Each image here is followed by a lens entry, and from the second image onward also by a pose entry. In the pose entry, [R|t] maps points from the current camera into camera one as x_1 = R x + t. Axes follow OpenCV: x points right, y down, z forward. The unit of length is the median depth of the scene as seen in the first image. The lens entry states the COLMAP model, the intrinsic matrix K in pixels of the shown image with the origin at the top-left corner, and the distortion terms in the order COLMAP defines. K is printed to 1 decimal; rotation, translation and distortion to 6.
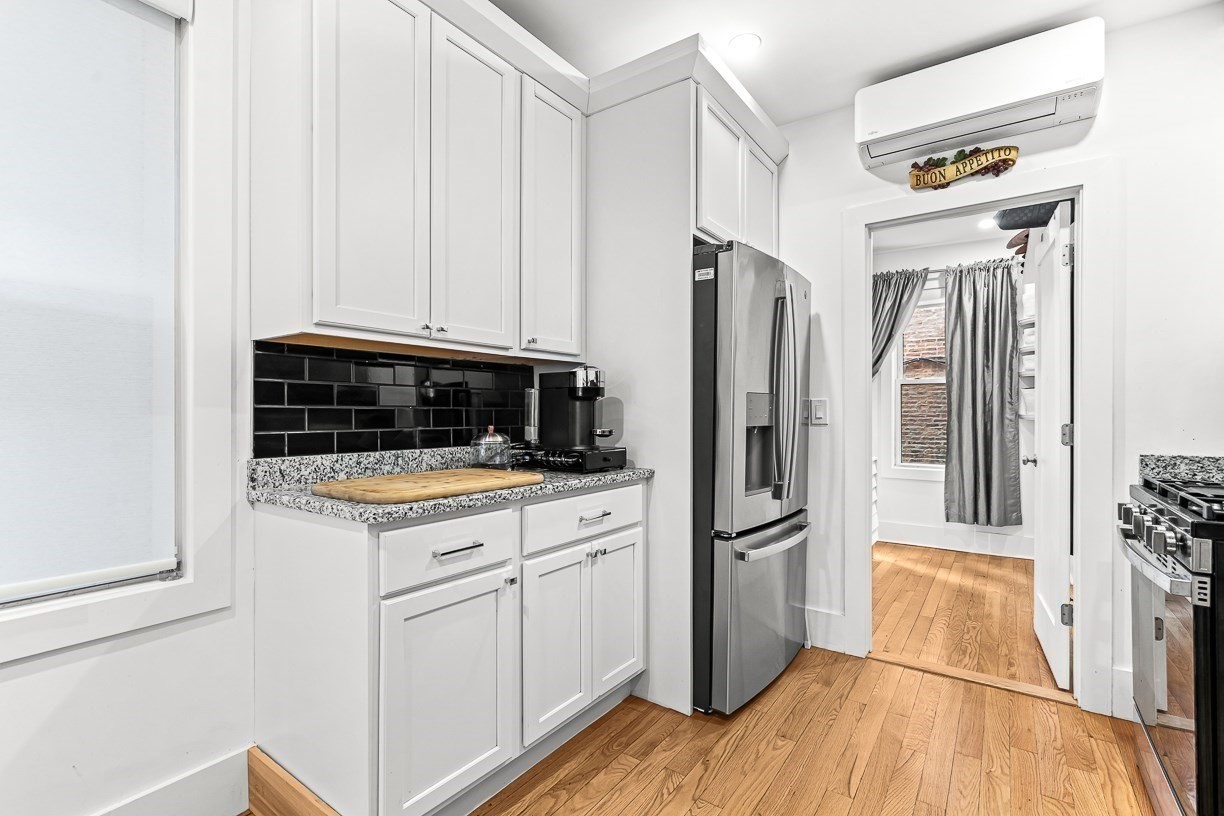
lens RADIAL K [[555.6, 0, 610.0], [0, 555.6, 413.6], [0, 0, 1]] dist [0.000335, 0.000513]
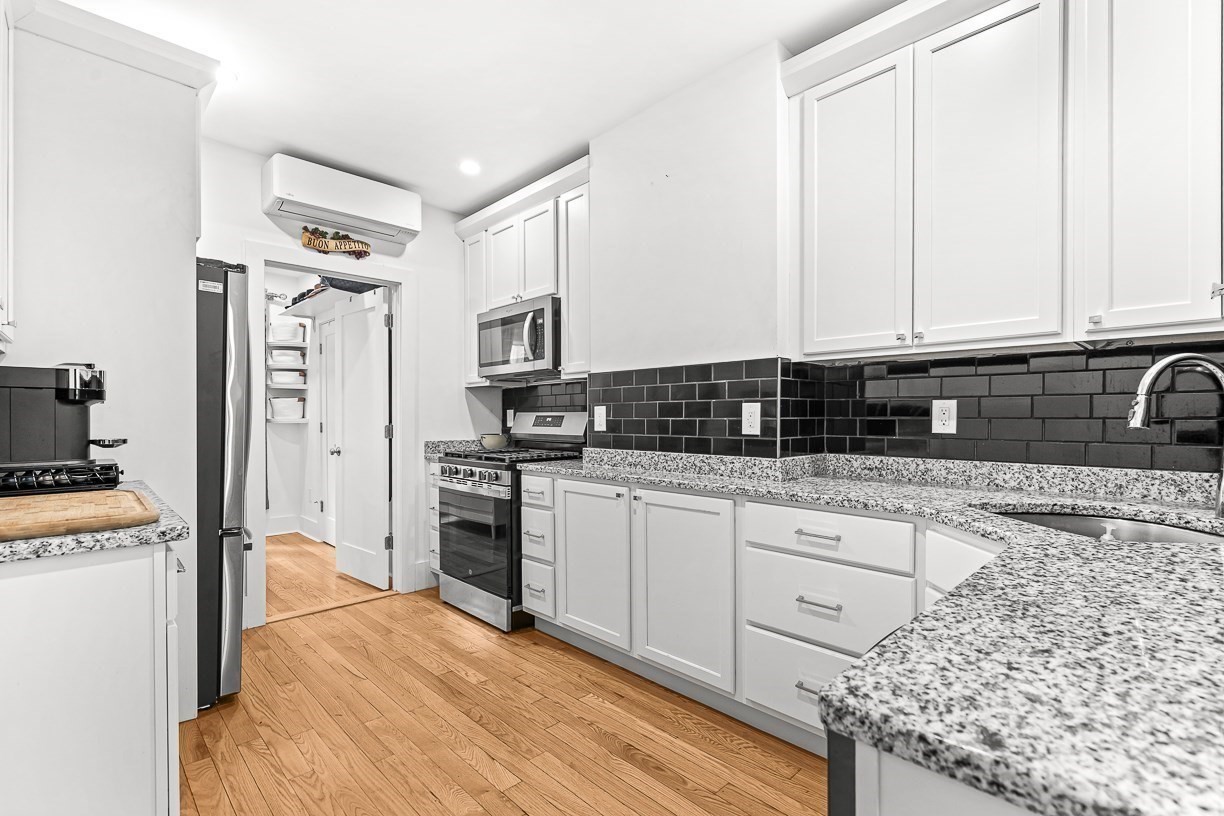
lens RADIAL K [[560.6, 0, 612.1], [0, 560.6, 423.0], [0, 0, 1]] dist [0.001672, 0.000332]
pose [[0.179165, -0.009835, 0.983770, -0.719953], [-0.000272, 0.999949, 0.010047, -0.005481], [-0.983819, -0.002068, 0.179154, 0.068363]]
